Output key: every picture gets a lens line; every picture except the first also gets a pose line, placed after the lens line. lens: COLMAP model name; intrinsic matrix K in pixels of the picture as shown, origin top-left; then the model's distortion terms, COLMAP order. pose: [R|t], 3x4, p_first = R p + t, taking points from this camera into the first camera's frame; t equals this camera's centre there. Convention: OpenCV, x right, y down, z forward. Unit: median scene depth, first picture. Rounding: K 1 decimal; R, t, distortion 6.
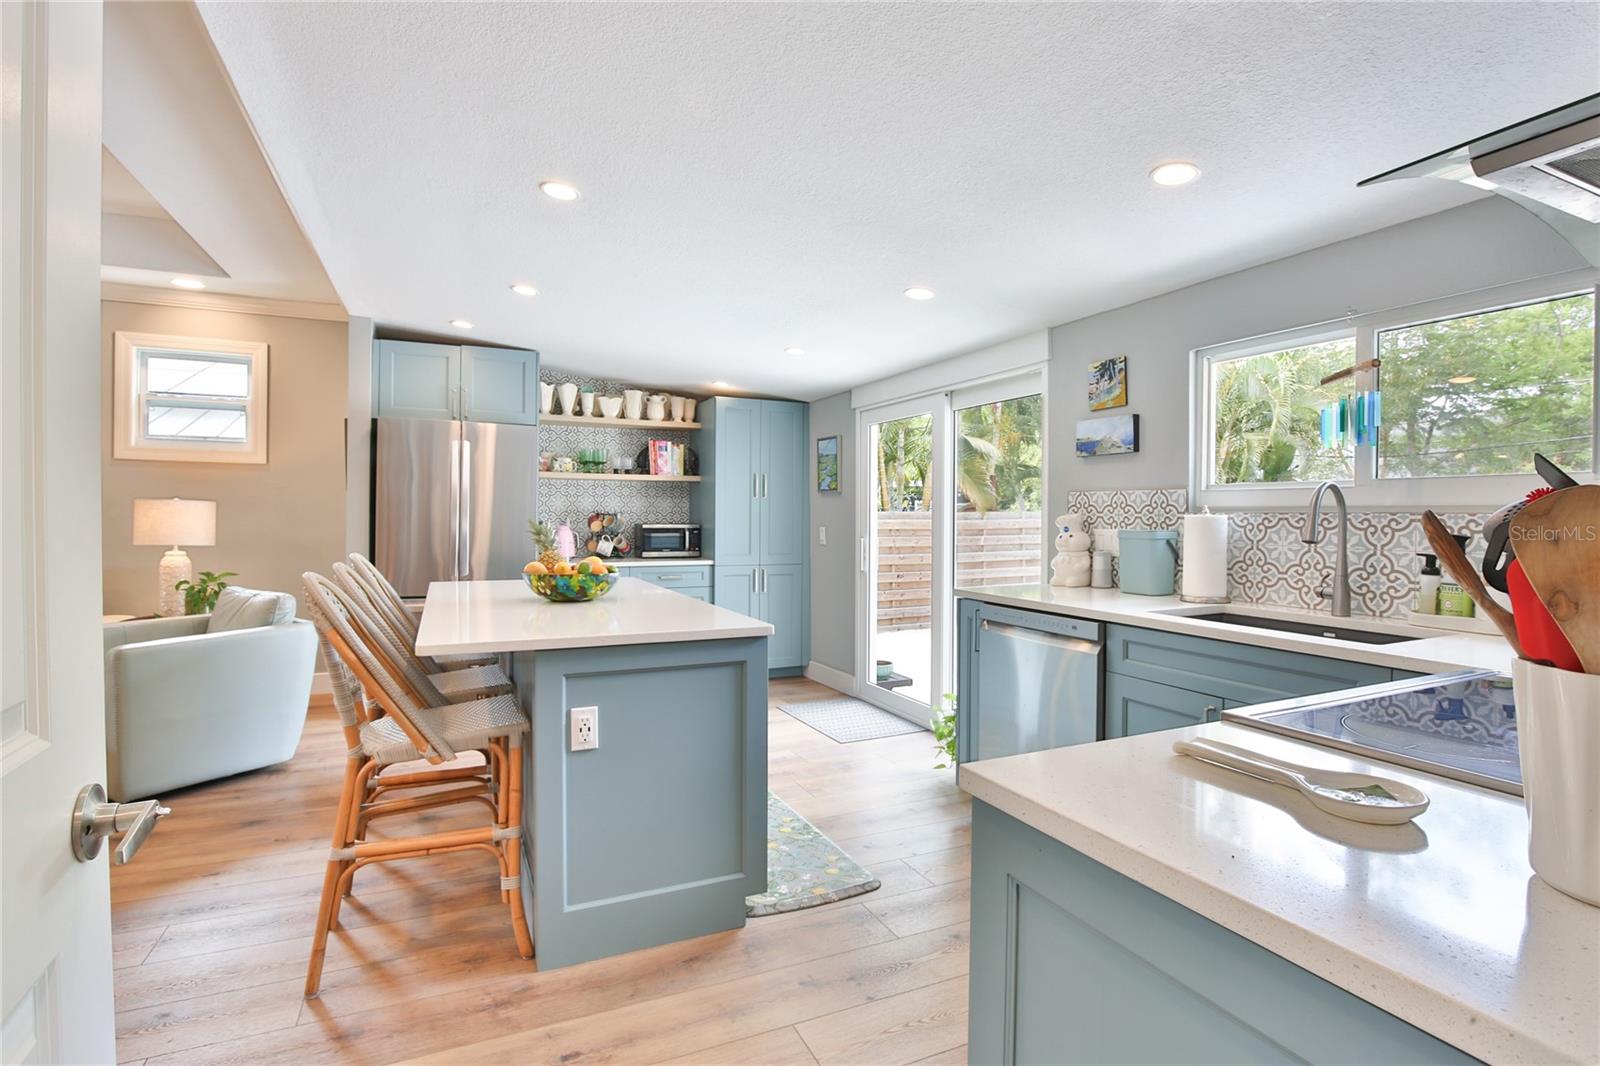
lens RADIAL K [[772.5, 0, 810.3], [0, 772.5, 538.1], [0, 0, 1]] dist [-0.026874, 0.011253]
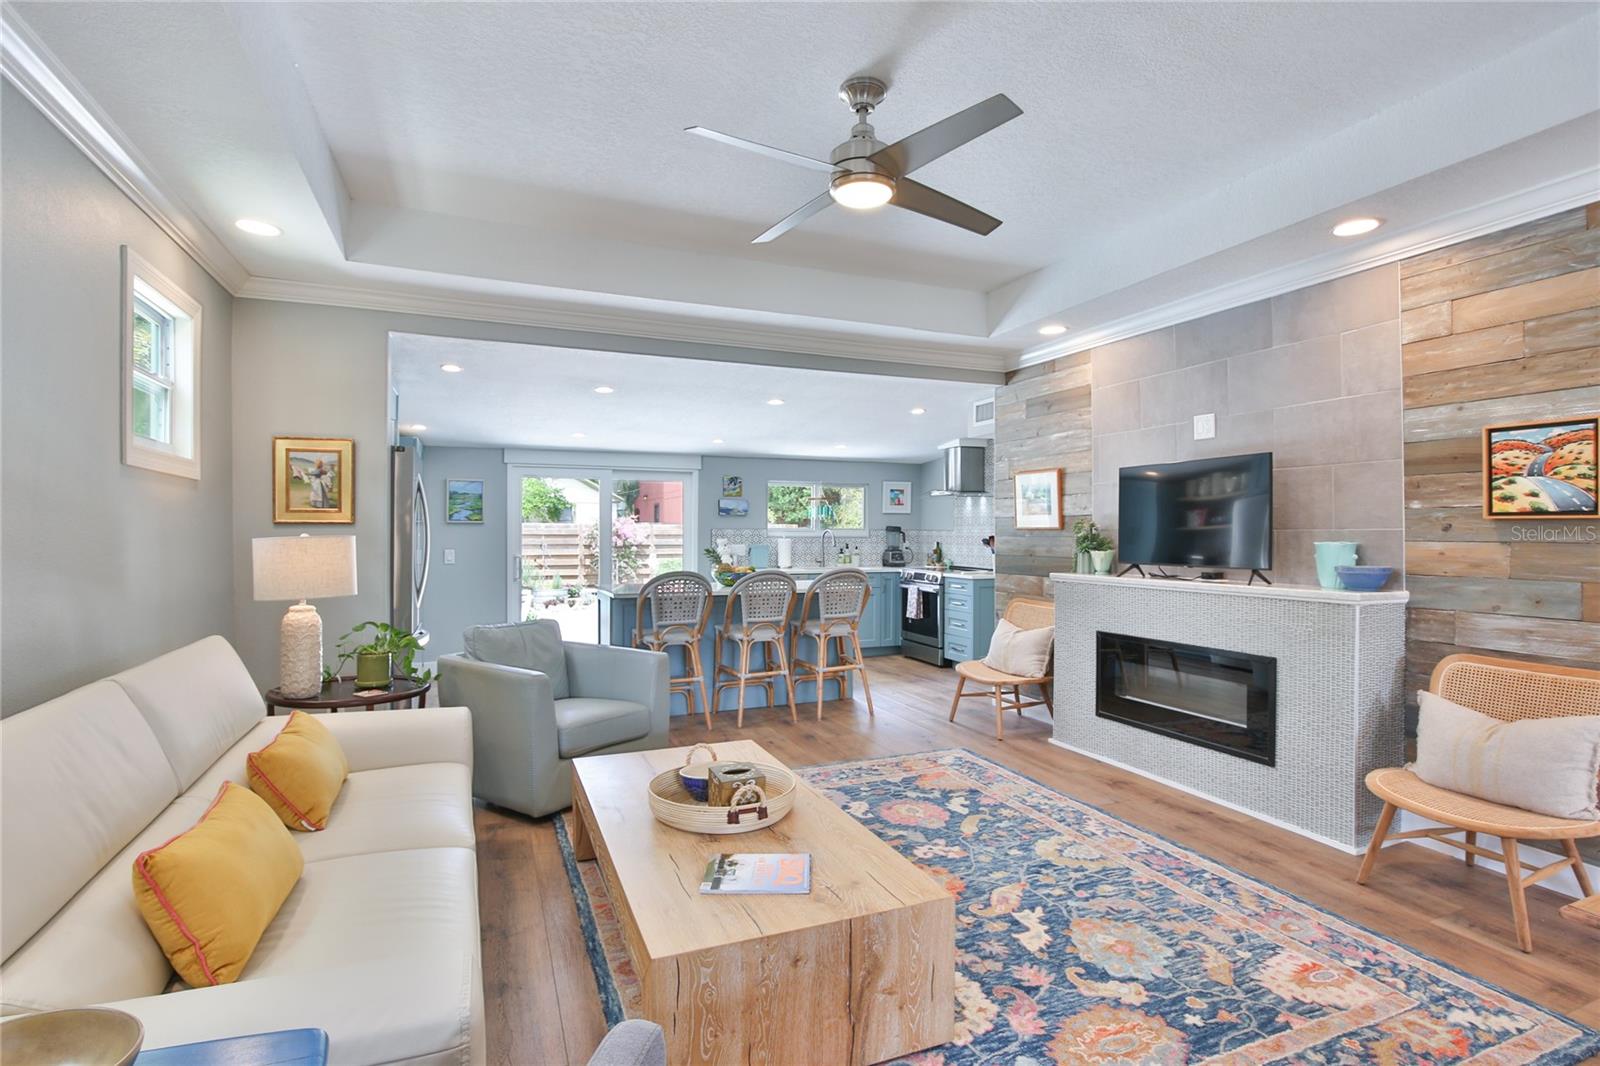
lens RADIAL K [[785.7, 0, 812.0], [0, 785.7, 534.2], [0, 0, 1]] dist [-0.034063, 0.001688]
pose [[0.037313, -0.010316, 0.999250, -1.476076], [0.026453, 0.999607, 0.009332, -0.042965], [-0.998953, 0.026084, 0.037571, 0.448295]]
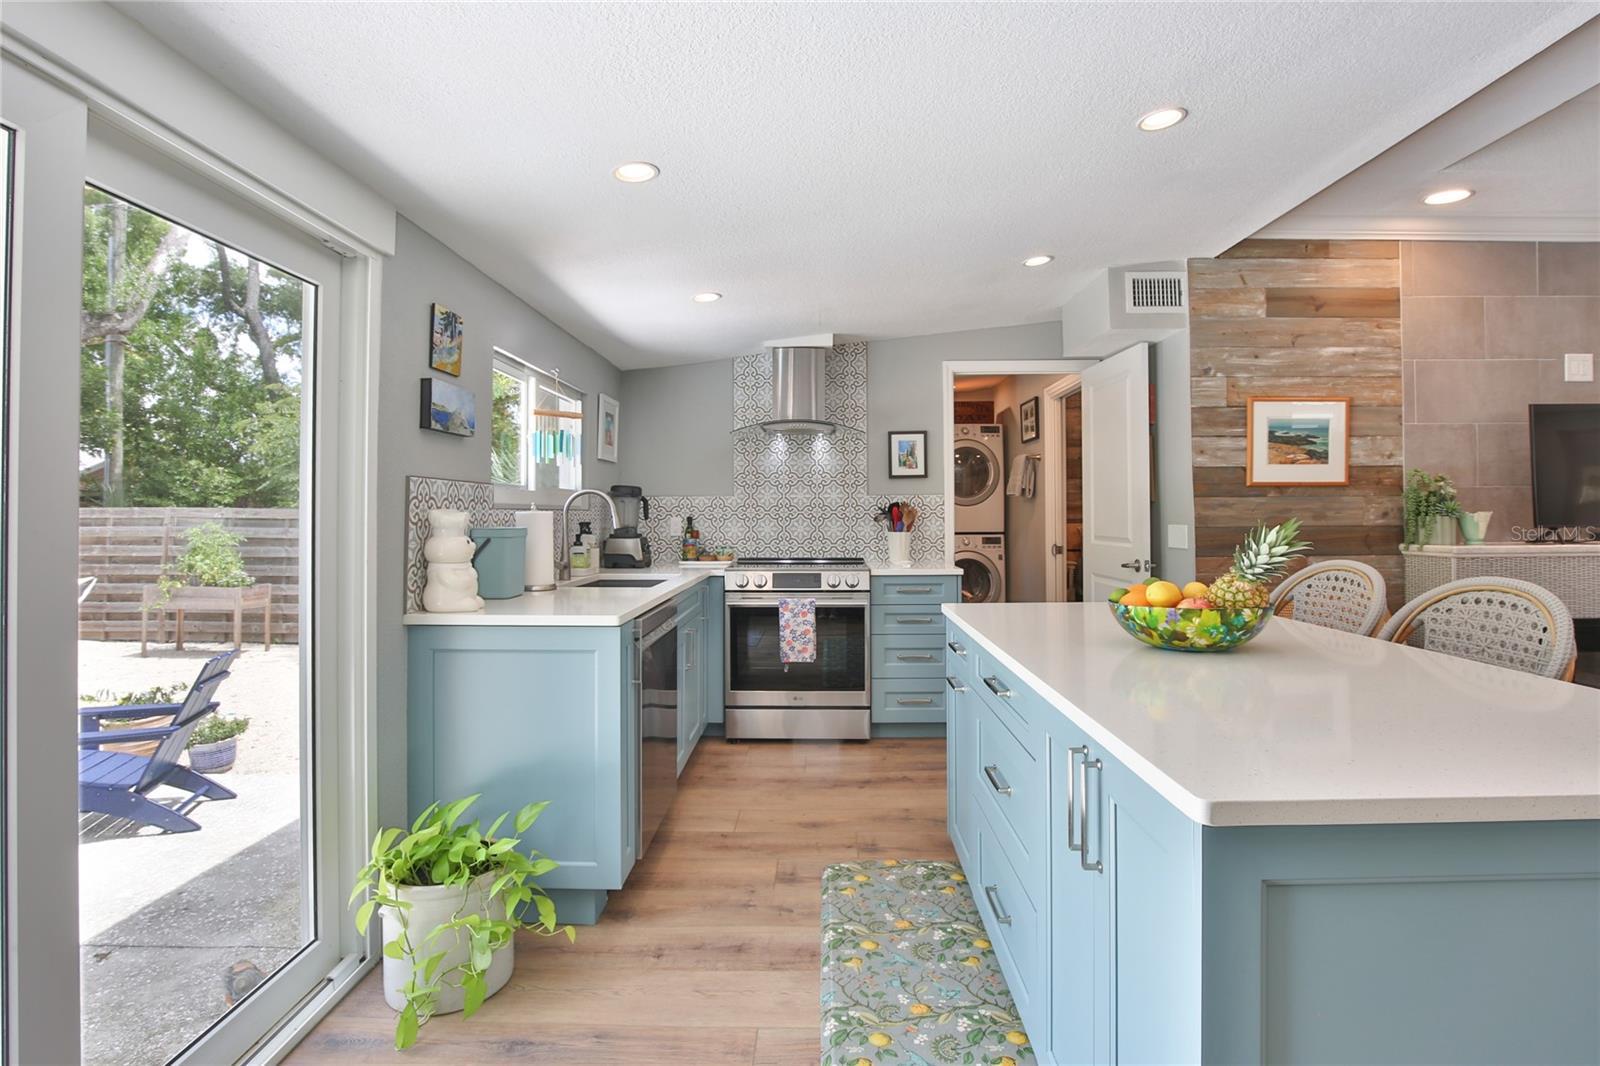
lens RADIAL K [[785.7, 0, 812.0], [0, 785.7, 534.2], [0, 0, 1]] dist [-0.034063, 0.001688]
pose [[-0.899598, -0.012124, 0.436550, -0.190586], [0.014272, 0.998264, 0.057134, -0.032774], [-0.436485, 0.057629, -0.897864, 1.073993]]
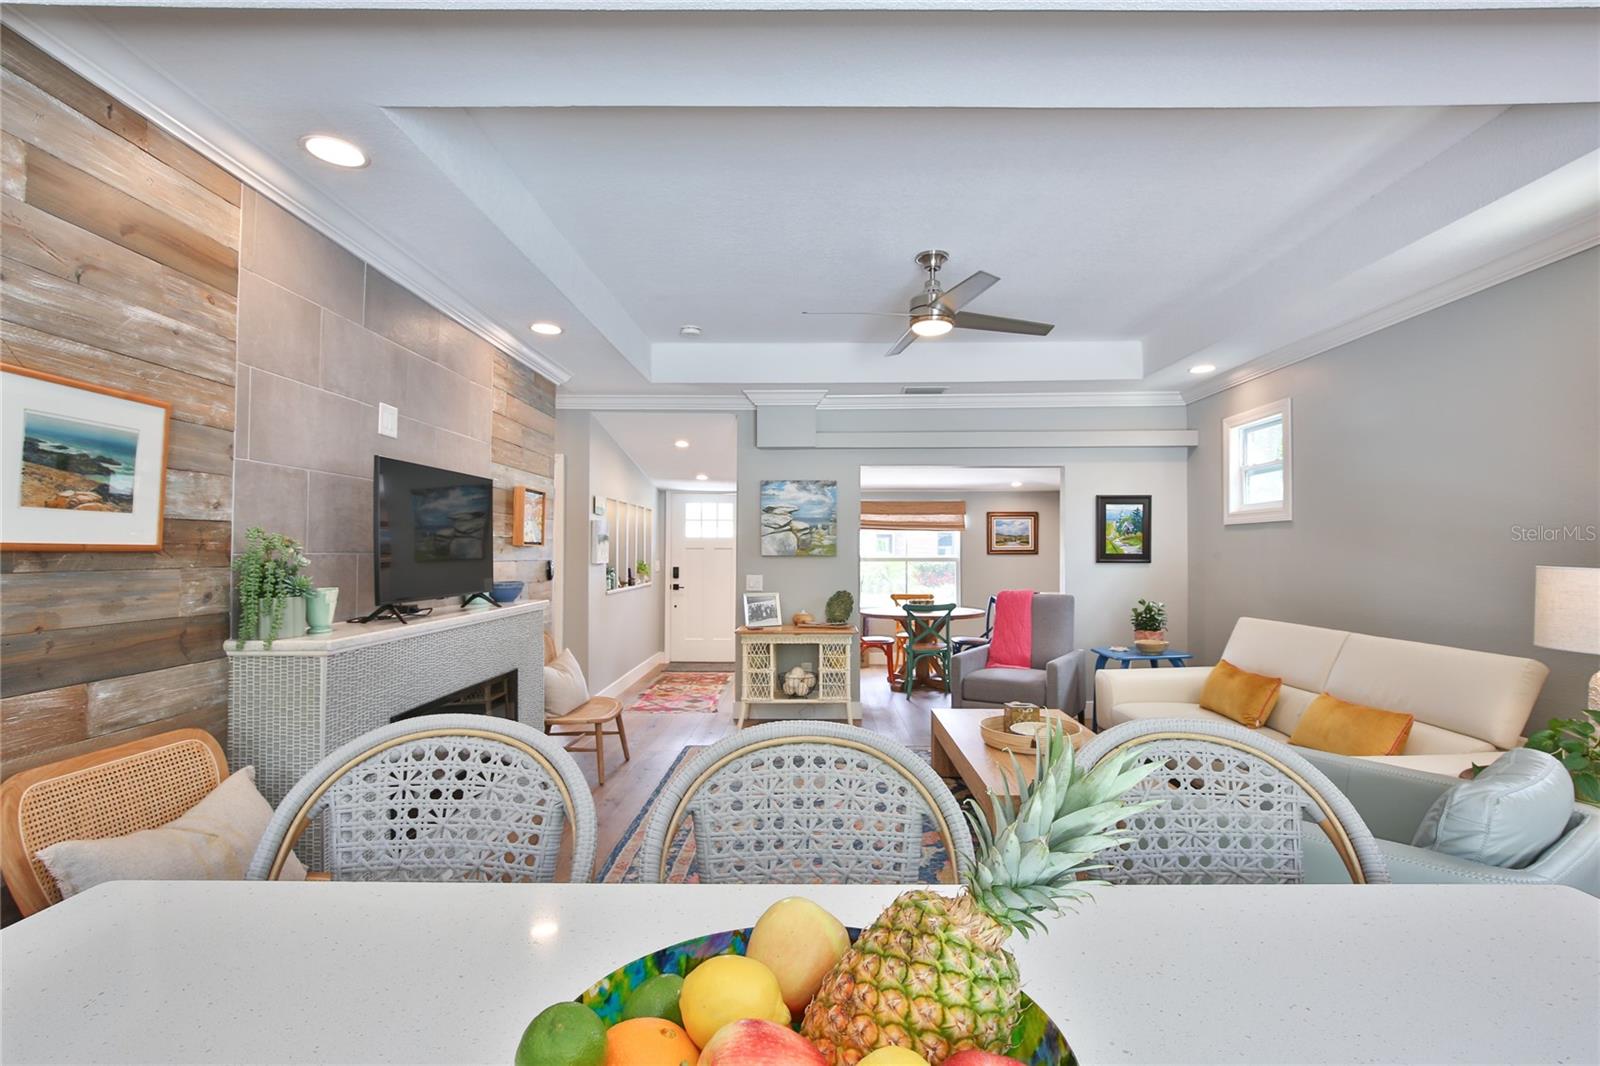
lens RADIAL K [[772.5, 0, 810.3], [0, 772.5, 538.1], [0, 0, 1]] dist [-0.026874, 0.011253]
pose [[-0.427529, -0.024550, -0.903668, -0.091740], [-0.031006, 0.999441, -0.012483, -0.043683], [0.903470, 0.022682, -0.428051, 0.669808]]
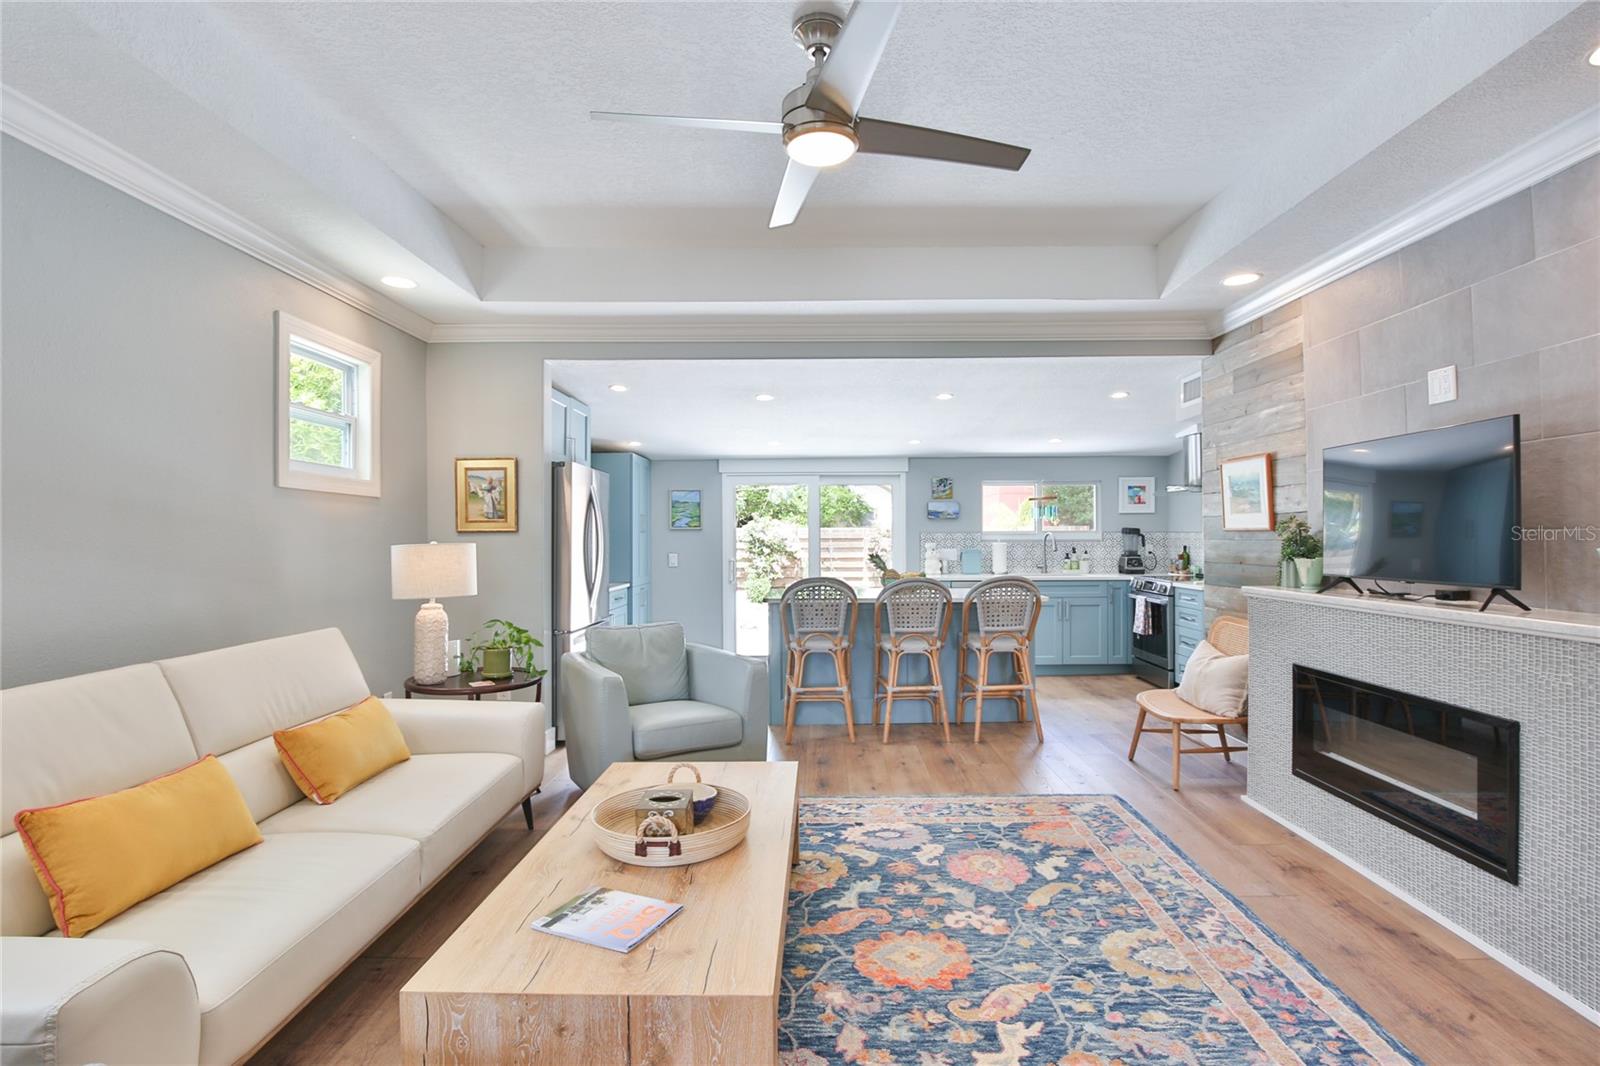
lens RADIAL K [[774.5, 0, 813.0], [0, 774.5, 531.6], [0, 0, 1]] dist [-0.039148, 0.007615]
pose [[0.431684, -0.005478, 0.902008, -1.343358], [0.033876, 0.999375, -0.010143, -0.037592], [-0.901389, 0.034935, 0.431599, 0.227682]]
